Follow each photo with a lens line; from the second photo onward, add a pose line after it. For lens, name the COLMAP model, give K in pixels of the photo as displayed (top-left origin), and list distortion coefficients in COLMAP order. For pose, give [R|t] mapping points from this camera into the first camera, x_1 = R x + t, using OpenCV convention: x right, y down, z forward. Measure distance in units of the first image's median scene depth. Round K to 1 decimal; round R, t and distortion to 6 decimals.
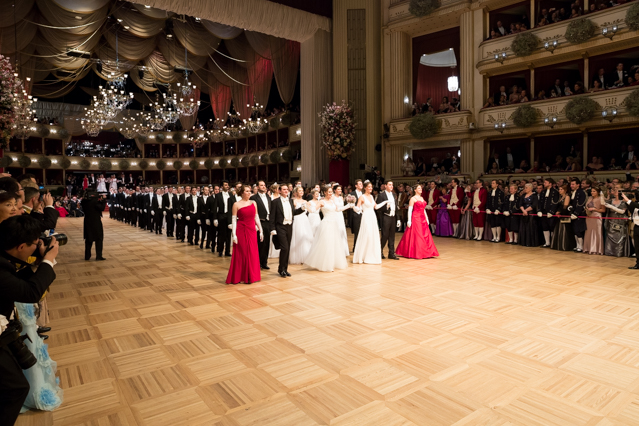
lens RADIAL K [[400.2, 0, 315.9], [0, 400.2, 213.3], [0, 0, 1]] dist [-0.011071, -0.002693]
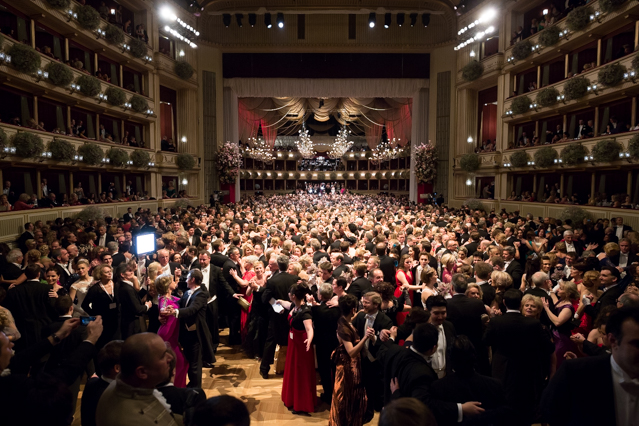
lens RADIAL K [[400.2, 0, 315.9], [0, 400.2, 213.3], [0, 0, 1]] dist [-0.011071, -0.002693]
pose [[0.812239, 0.055507, -0.580678, 0.346557], [-0.047143, 0.998452, 0.029500, -0.031304], [0.581417, 0.003414, 0.813599, -0.221272]]
